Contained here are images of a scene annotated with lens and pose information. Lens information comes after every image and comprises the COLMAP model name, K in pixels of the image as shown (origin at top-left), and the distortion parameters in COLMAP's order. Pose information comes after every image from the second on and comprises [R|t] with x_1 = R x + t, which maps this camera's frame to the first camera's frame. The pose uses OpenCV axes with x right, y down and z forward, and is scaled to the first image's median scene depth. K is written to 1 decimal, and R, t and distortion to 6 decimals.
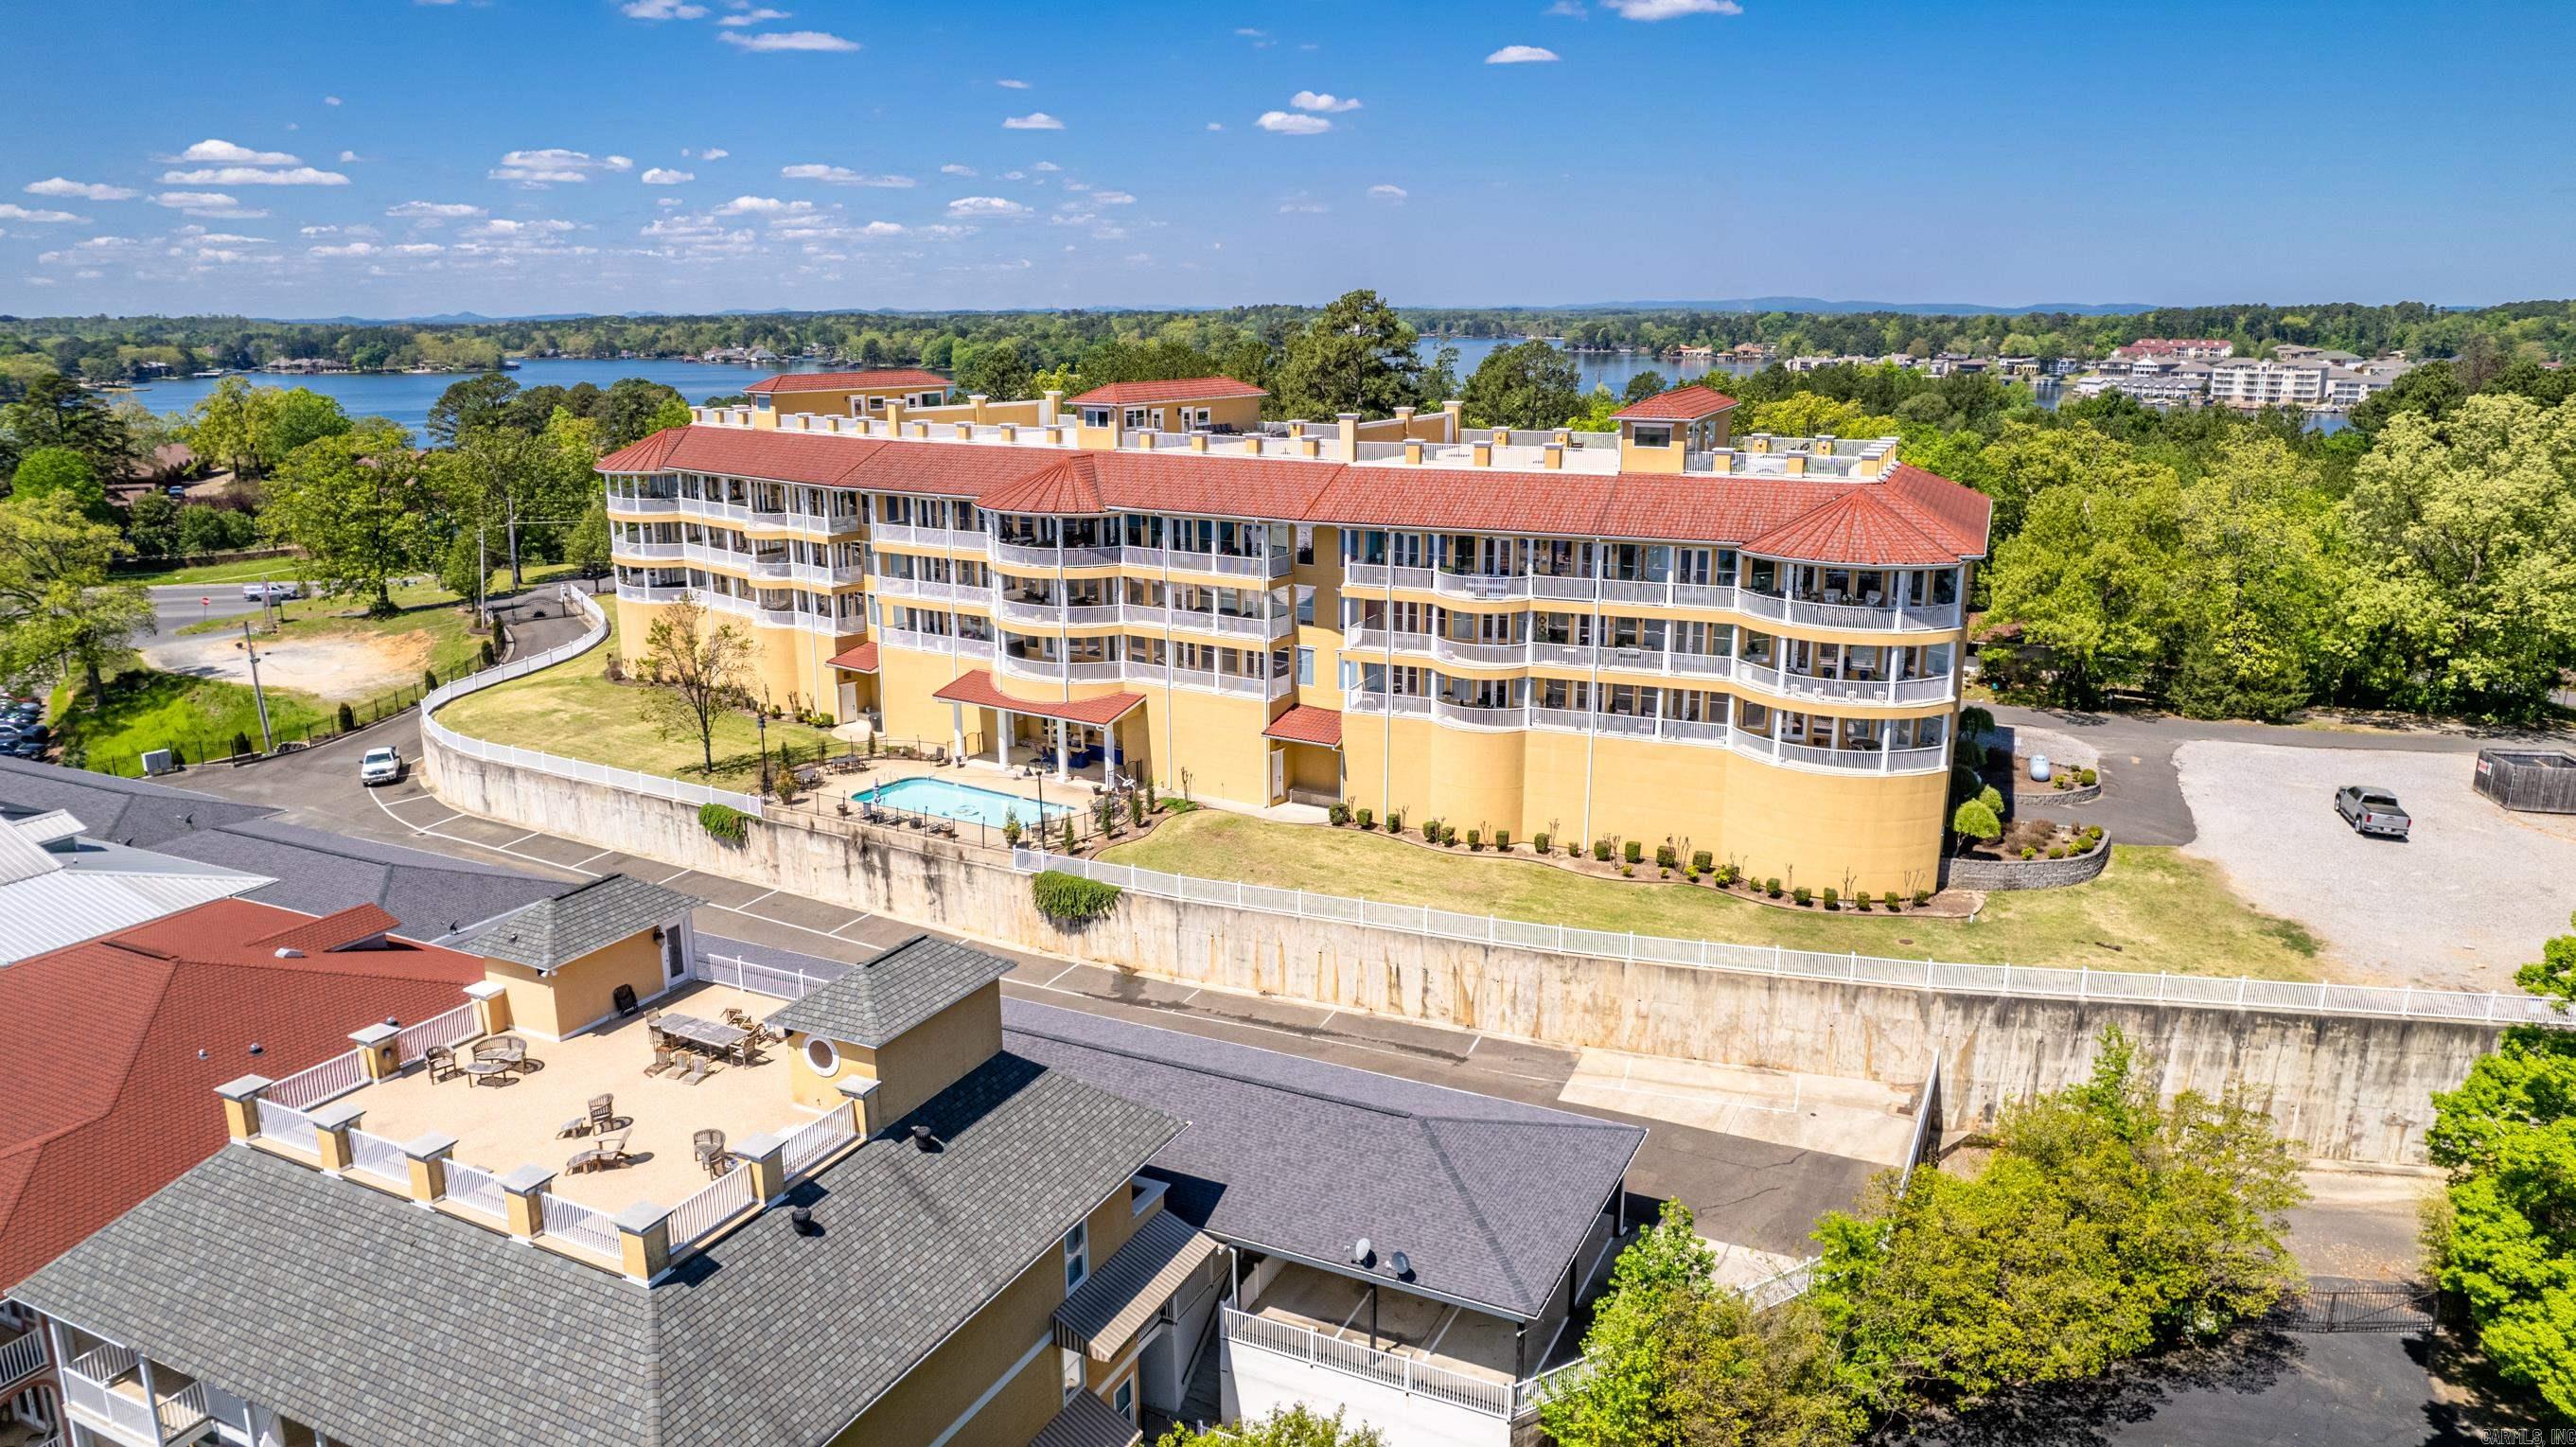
lens RADIAL K [[1651.0, 0, 1284.3], [0, 1651.0, 729.2], [0, 0, 1]] dist [-0.079041, 0.065453]
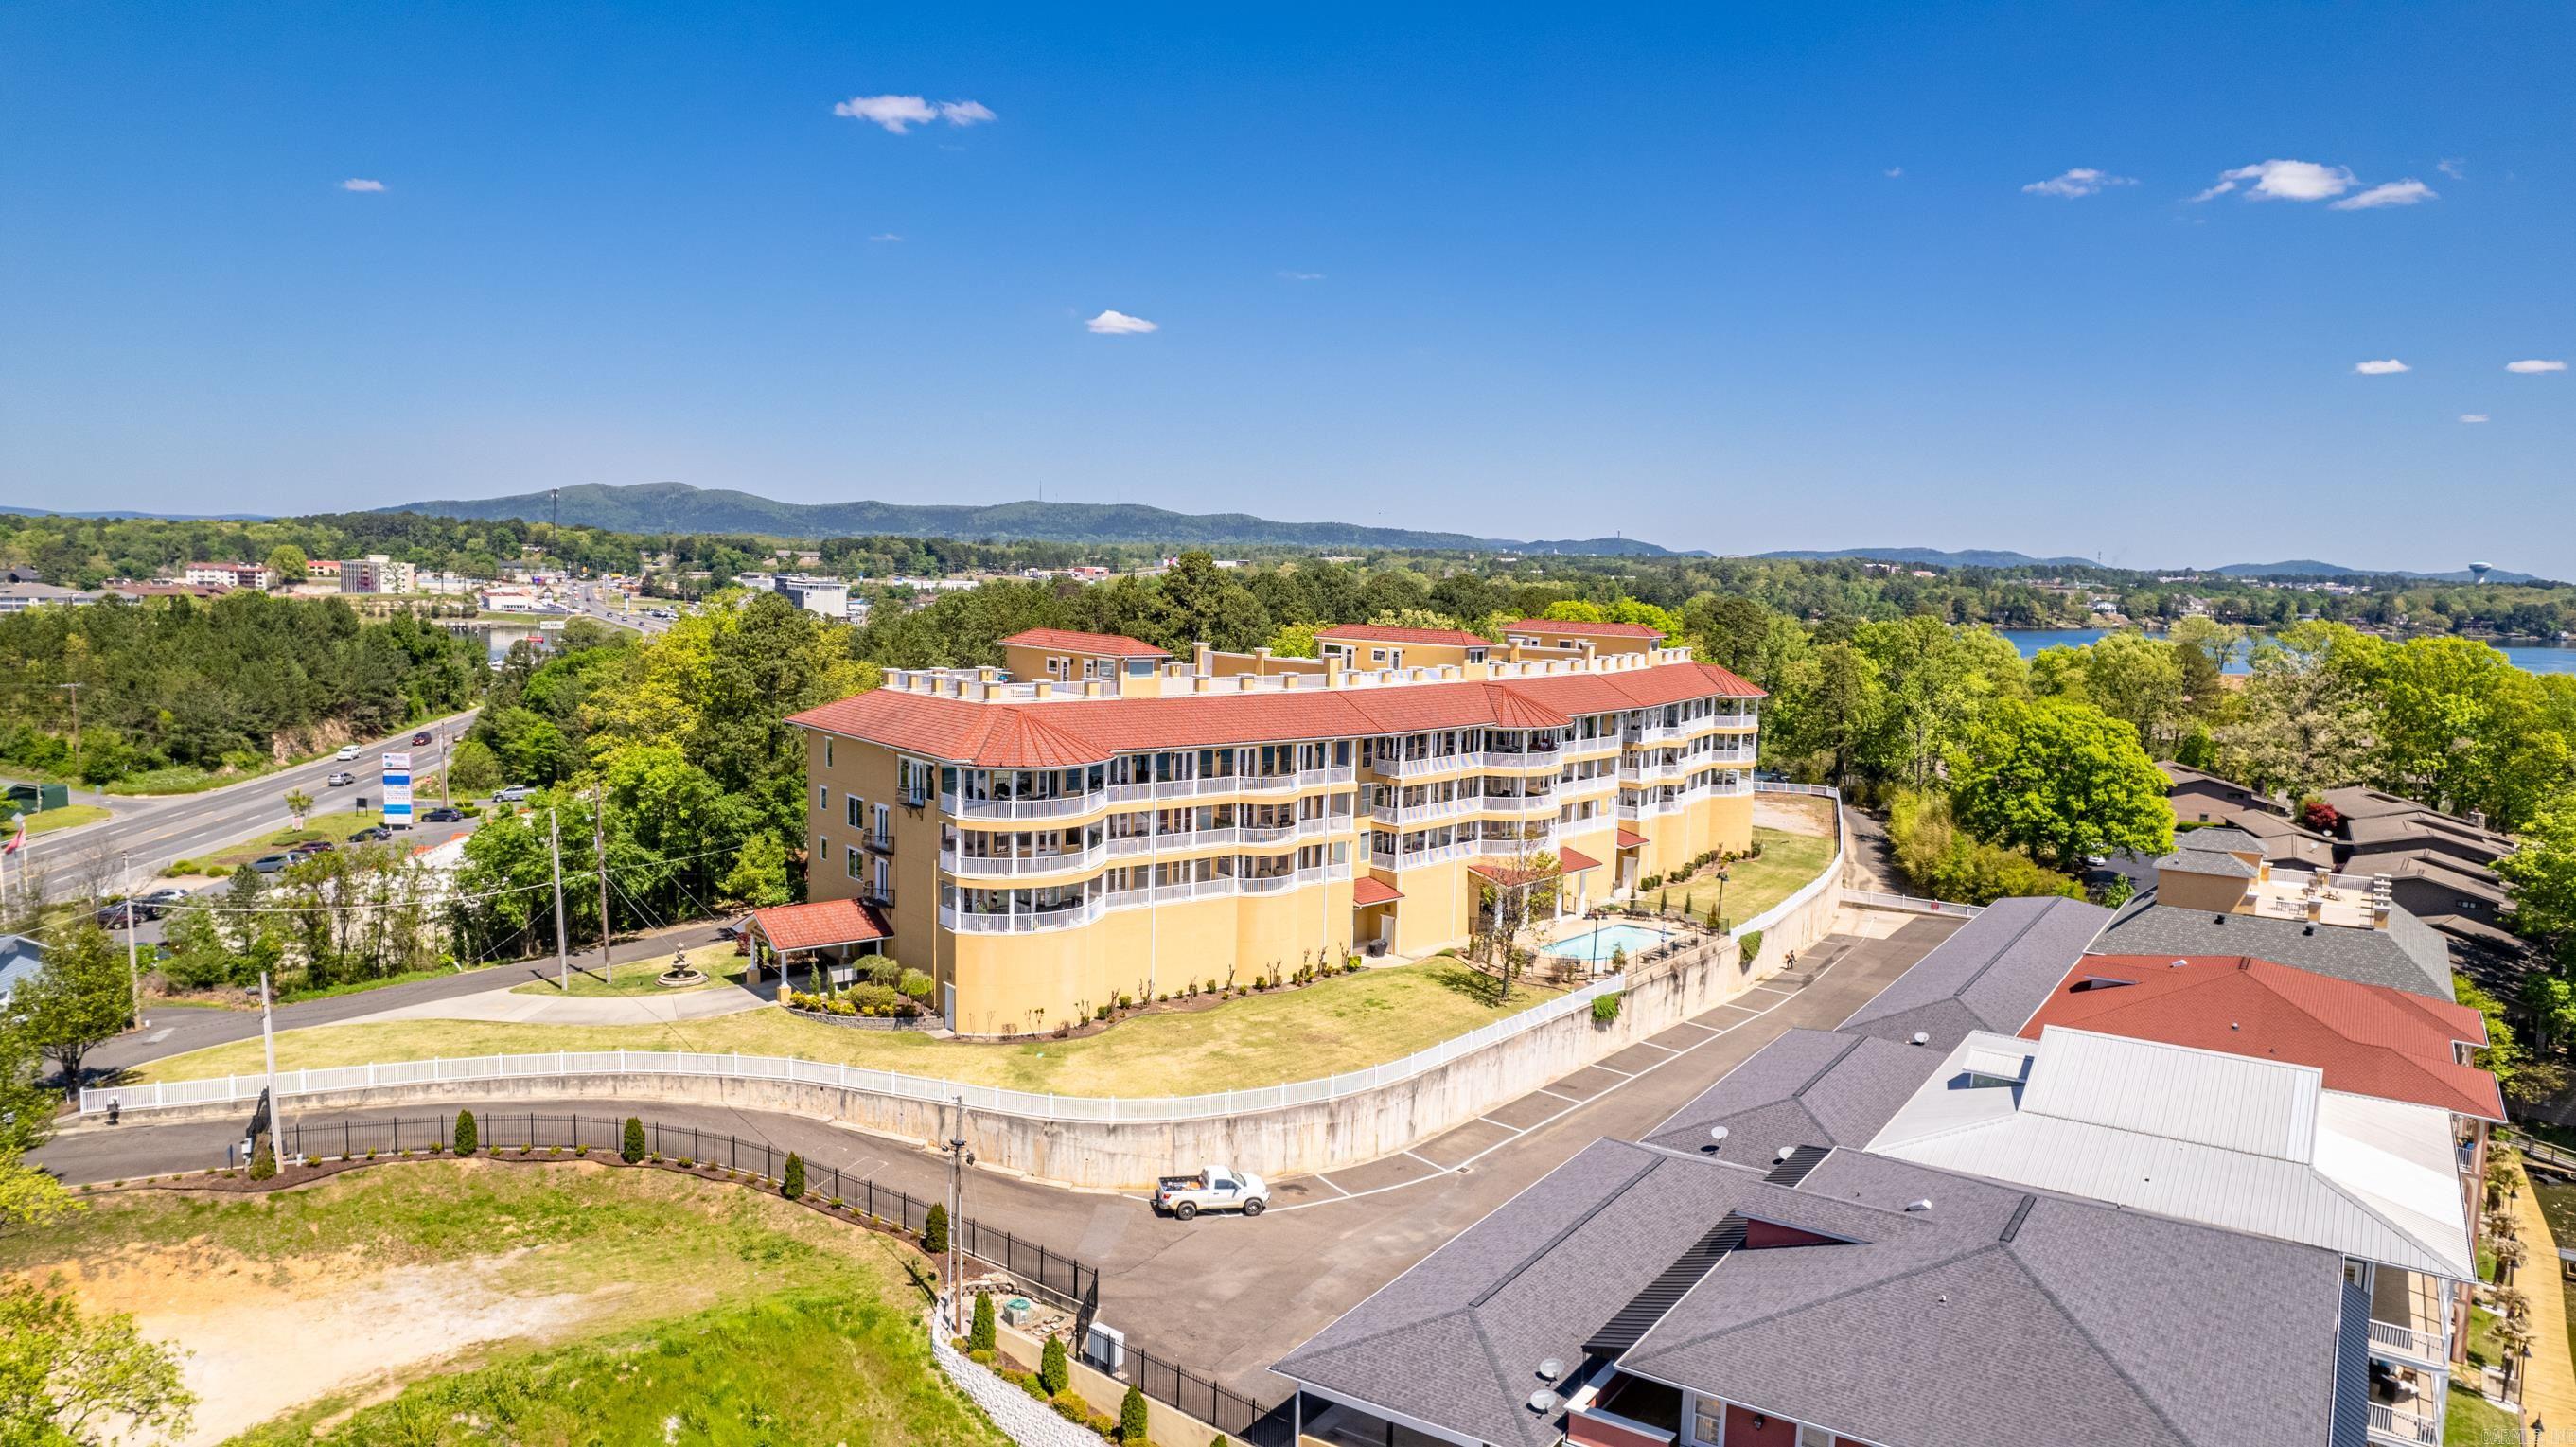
lens RADIAL K [[1651.0, 0, 1284.3], [0, 1651.0, 729.2], [0, 0, 1]] dist [-0.079041, 0.065453]
pose [[0.138054, -0.093645, 0.985988, -1.368376], [0.215131, 0.974587, 0.062440, -0.234555], [-0.966778, 0.203497, 0.154692, 0.906032]]
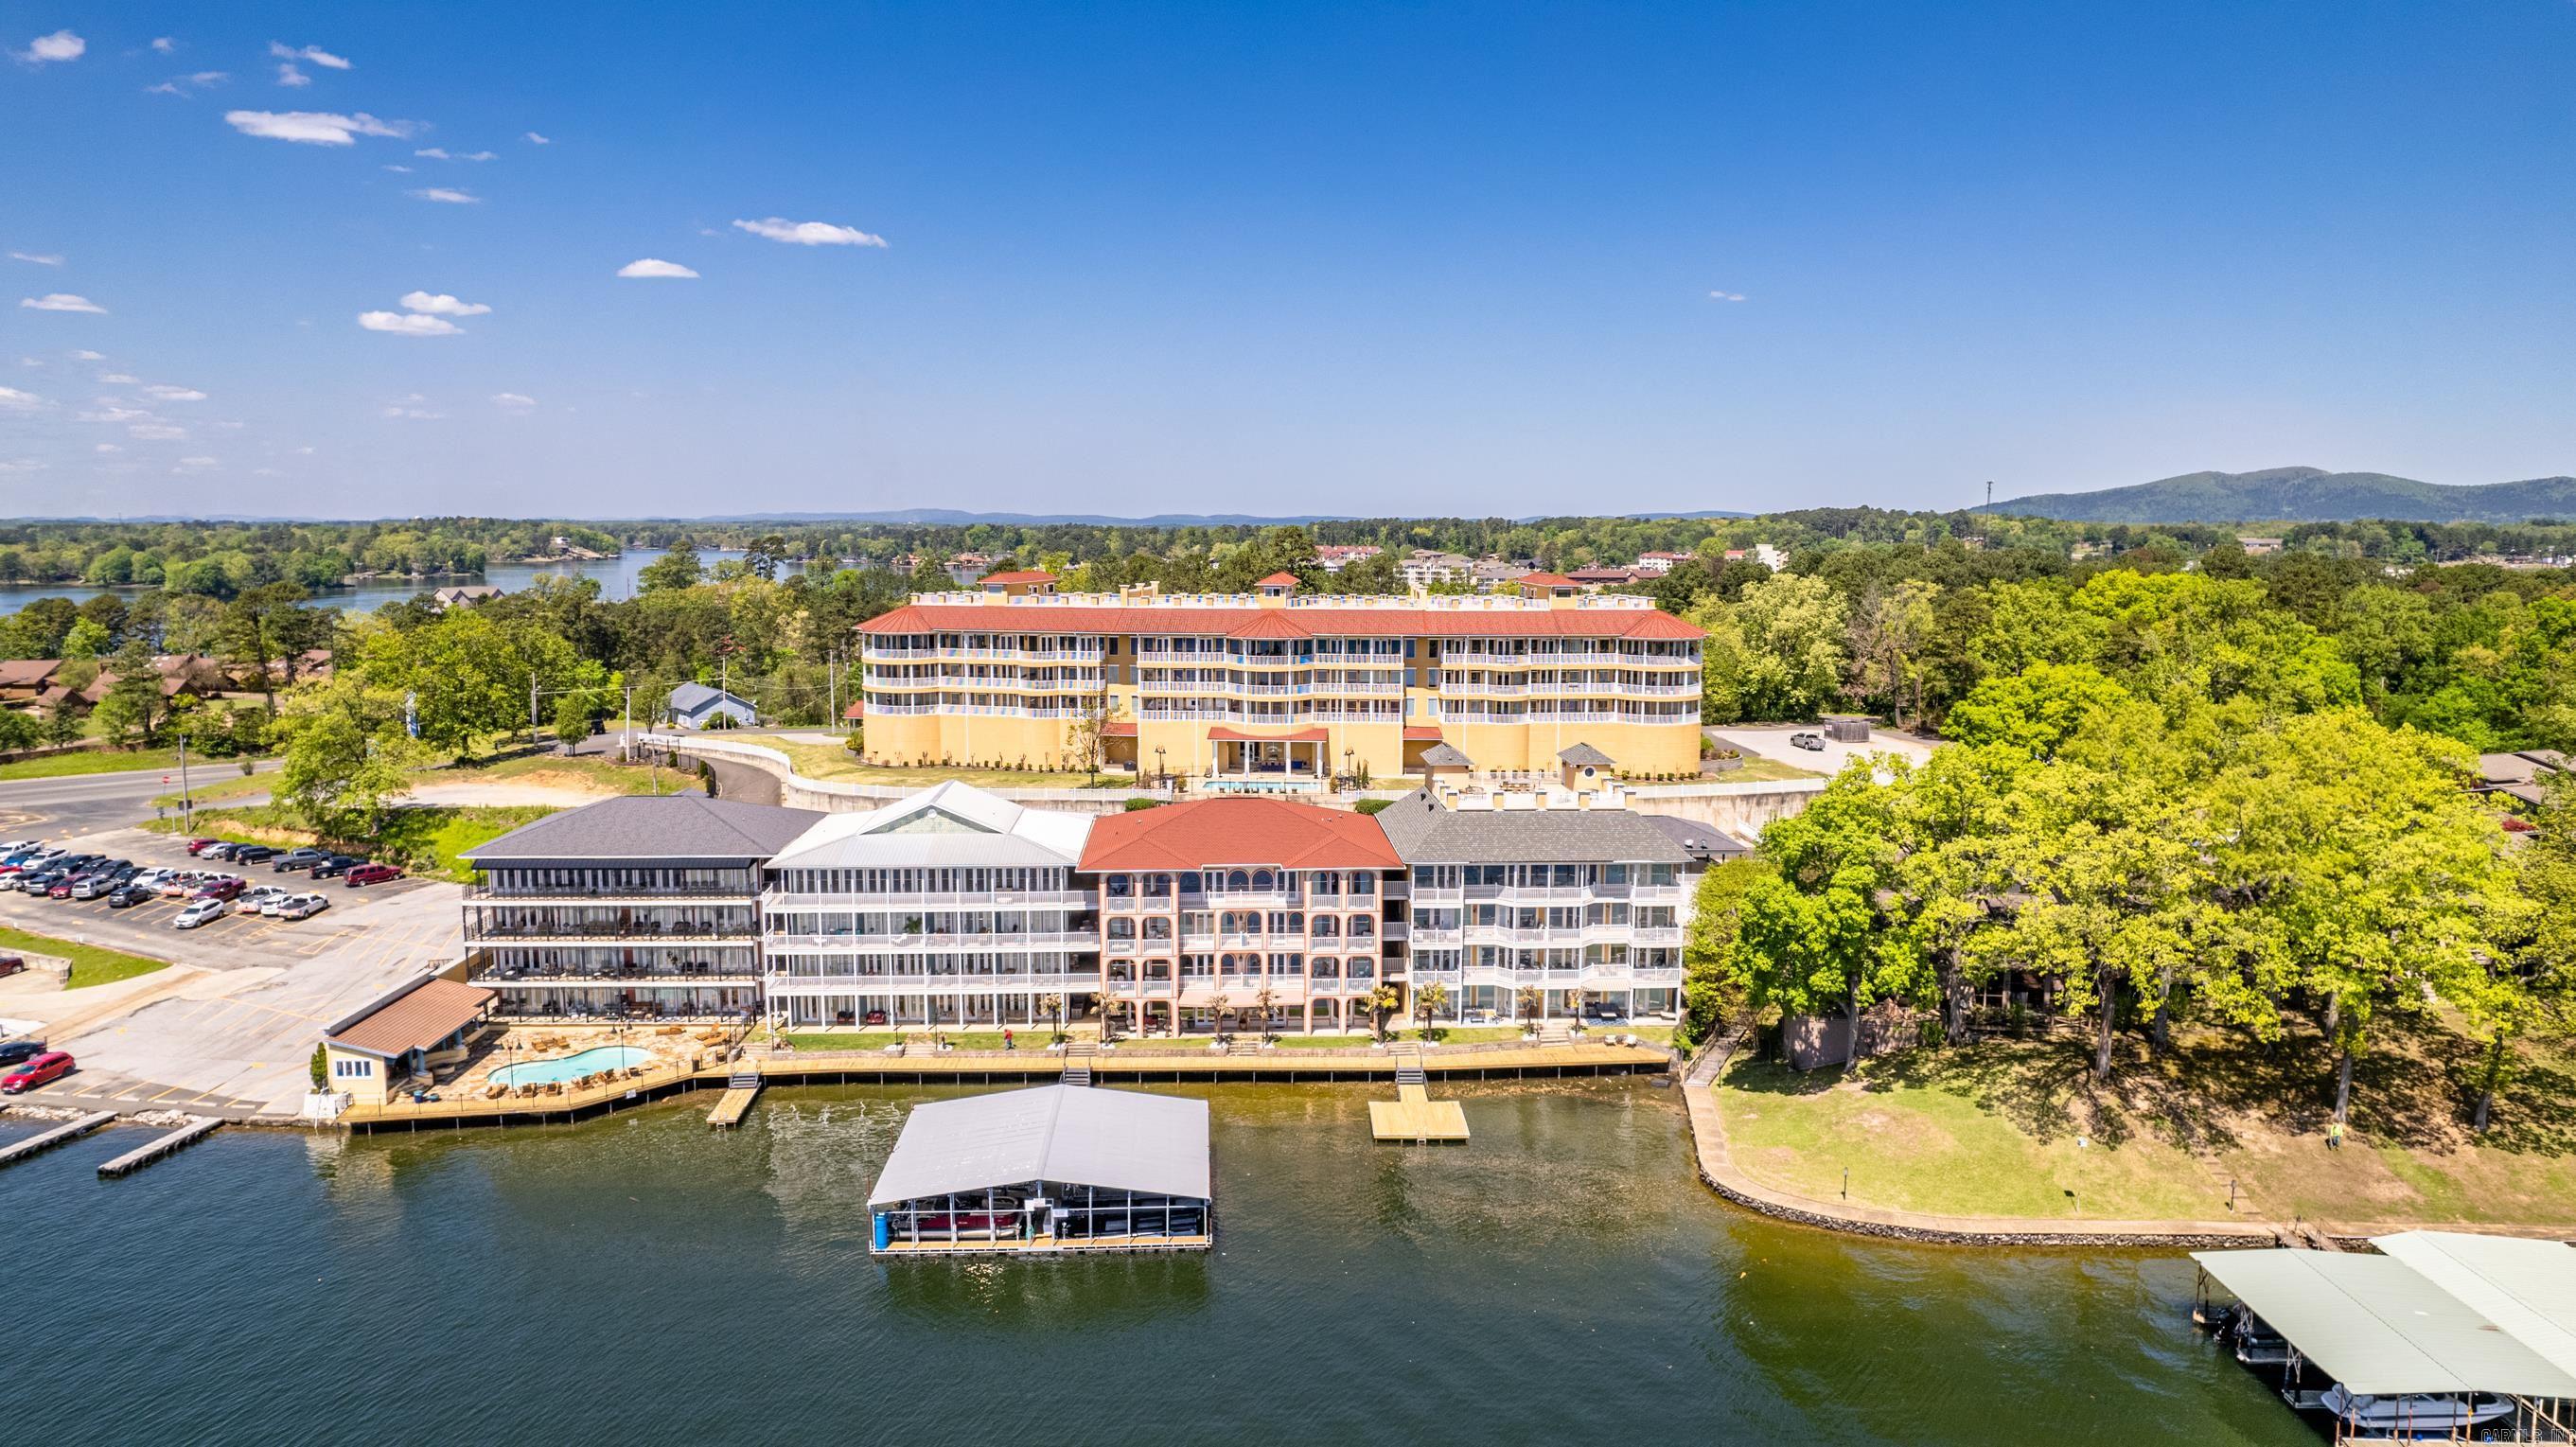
lens RADIAL K [[1651.0, 0, 1284.3], [0, 1651.0, 729.2], [0, 0, 1]] dist [-0.079041, 0.065453]
pose [[0.877036, -0.051553, 0.477650, -0.986857], [0.110678, 0.989164, -0.096459, 0.152217], [-0.467502, 0.137463, 0.873239, -0.648089]]
